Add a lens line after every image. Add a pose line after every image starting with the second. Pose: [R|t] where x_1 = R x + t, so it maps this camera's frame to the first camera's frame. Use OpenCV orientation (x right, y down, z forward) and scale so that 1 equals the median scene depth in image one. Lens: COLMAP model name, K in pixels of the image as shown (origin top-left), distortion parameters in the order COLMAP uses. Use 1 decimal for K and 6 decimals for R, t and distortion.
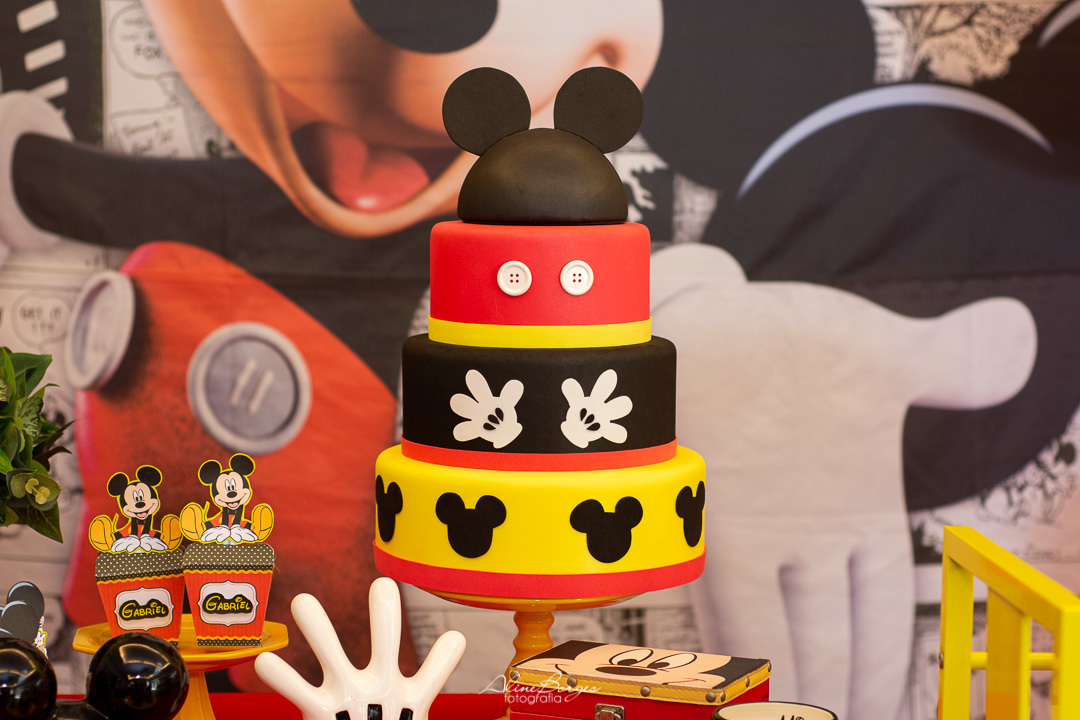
lens RADIAL K [[2497.9, 0, 538.7], [0, 2497.9, 360.4], [0, 0, 1]] dist [-0.024044, 0.000000]
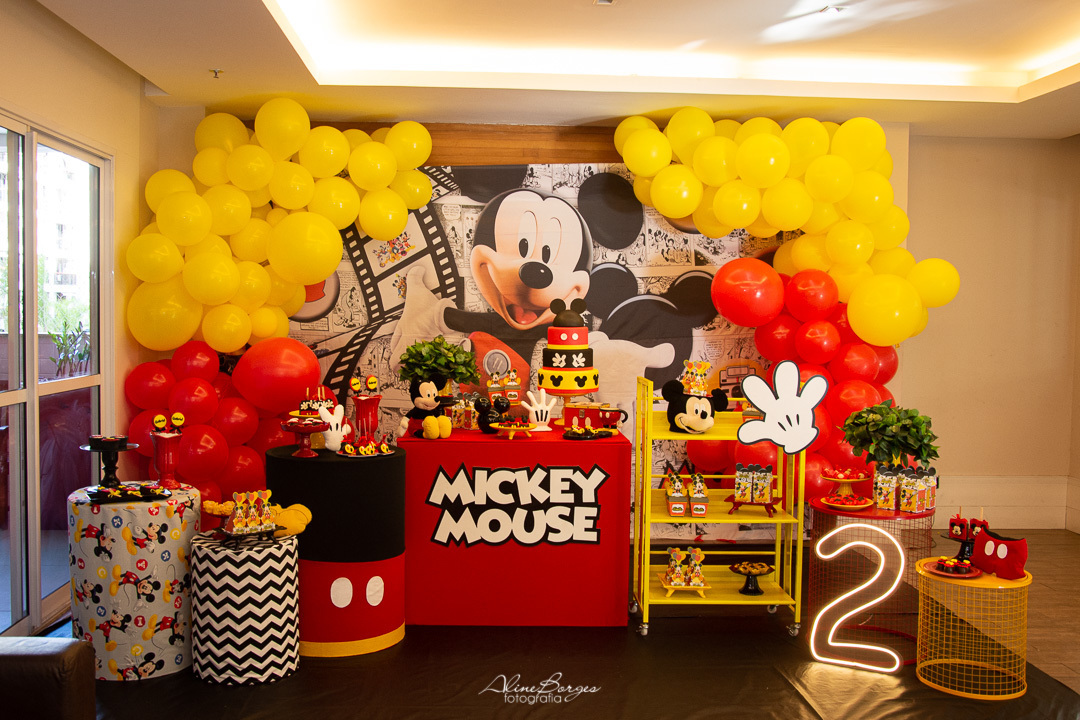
lens RADIAL K [[1045.5, 0, 507.5], [0, 1045.5, 381.0], [0, 0, 1]] dist [-0.026924, 0.000000]
pose [[0.999596, -0.005808, -0.027817, -0.070591], [0.005757, 0.999982, -0.001922, 0.068802], [0.027827, 0.001761, 0.999611, -1.322807]]
